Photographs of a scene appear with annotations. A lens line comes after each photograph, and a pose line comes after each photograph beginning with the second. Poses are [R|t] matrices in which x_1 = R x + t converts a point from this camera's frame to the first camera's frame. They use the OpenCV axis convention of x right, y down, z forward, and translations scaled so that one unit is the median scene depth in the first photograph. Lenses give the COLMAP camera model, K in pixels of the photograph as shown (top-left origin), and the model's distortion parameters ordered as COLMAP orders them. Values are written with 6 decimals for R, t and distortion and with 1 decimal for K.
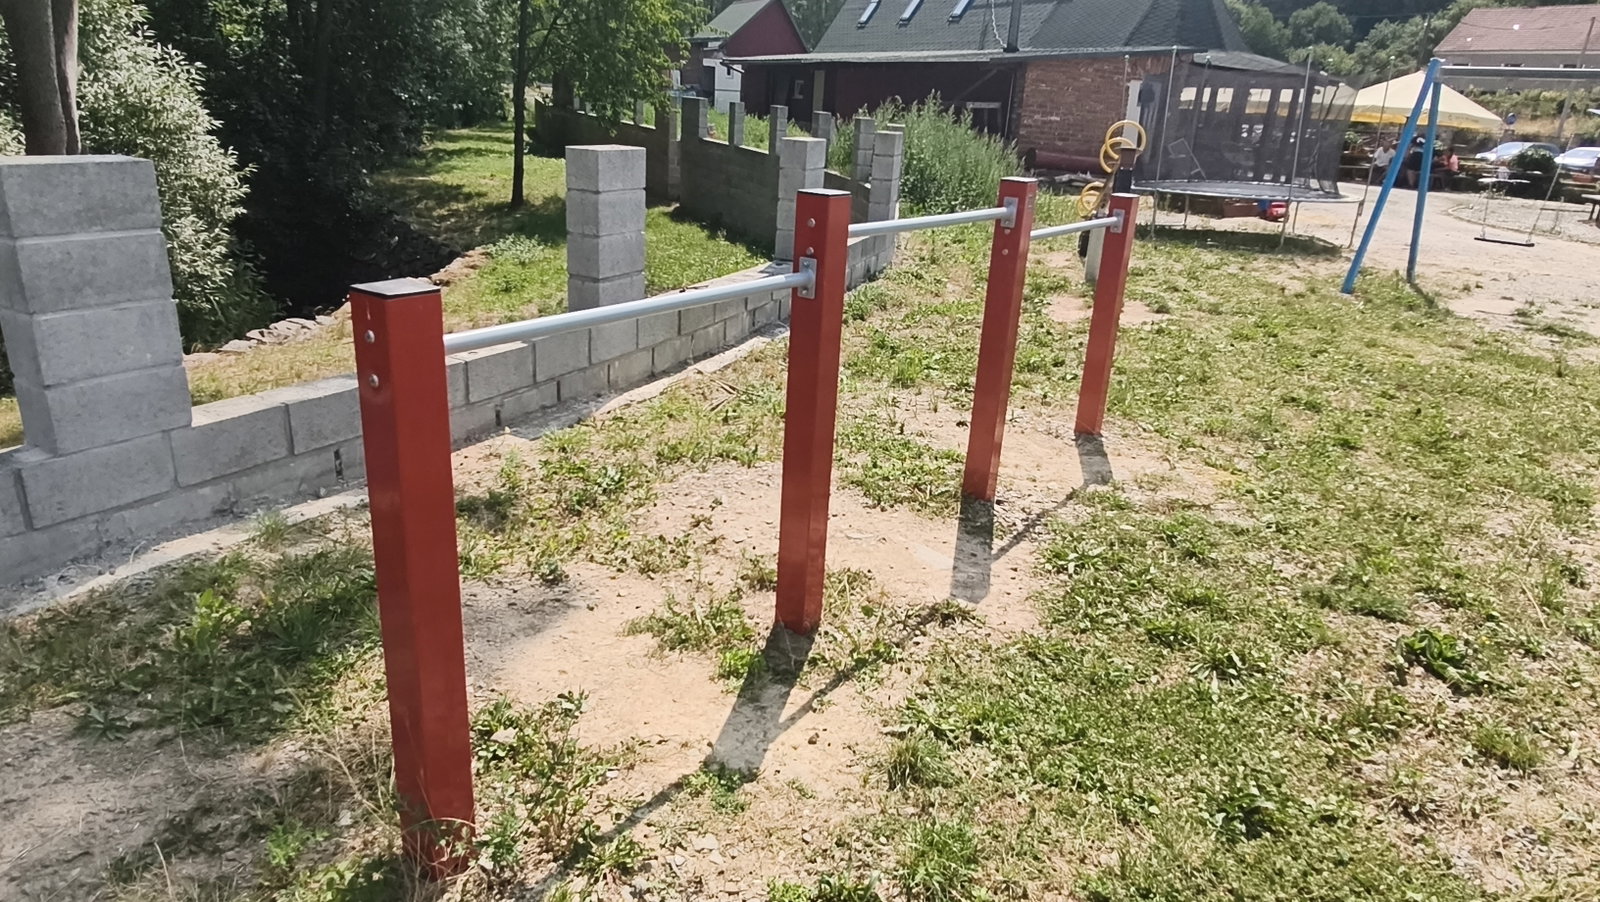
lens RADIAL K [[995.7, 0, 792.5], [0, 995.7, 461.5], [0, 0, 1]] dist [-0.005722, 0.001953]
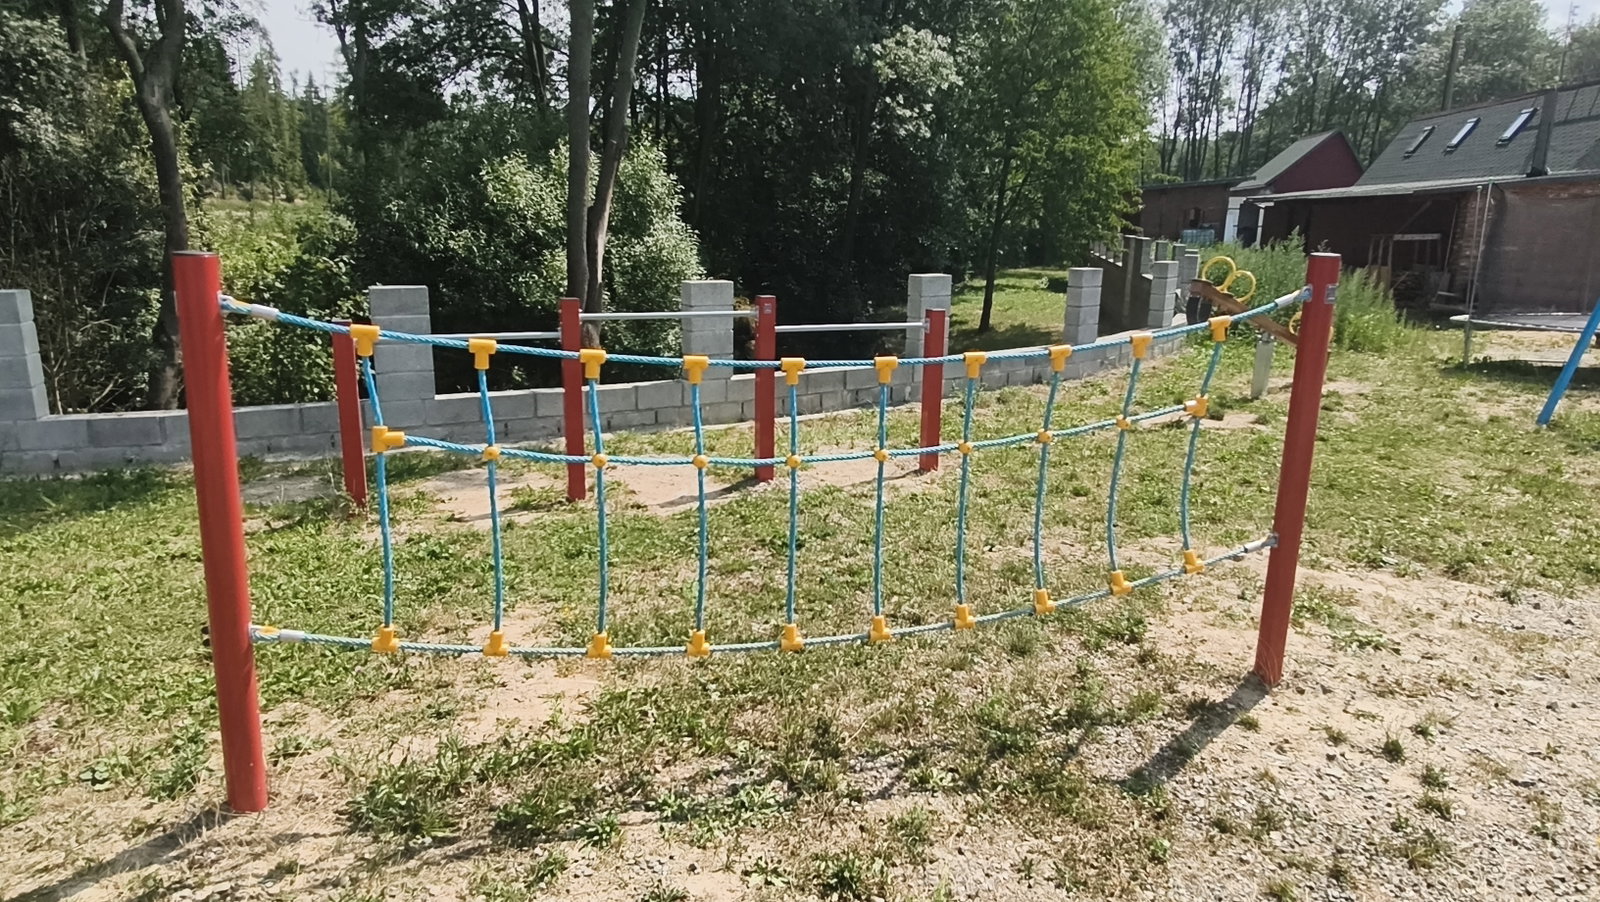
lens RADIAL K [[995.7, 0, 808.2], [0, 995.7, 450.5], [0, 0, 1]] dist [-0.005722, 0.001953]
pose [[0.846007, 0.079187, -0.527259, 0.171354], [-0.152183, 0.983635, -0.096454, 0.020928], [0.510992, 0.161840, 0.844212, -0.059524]]
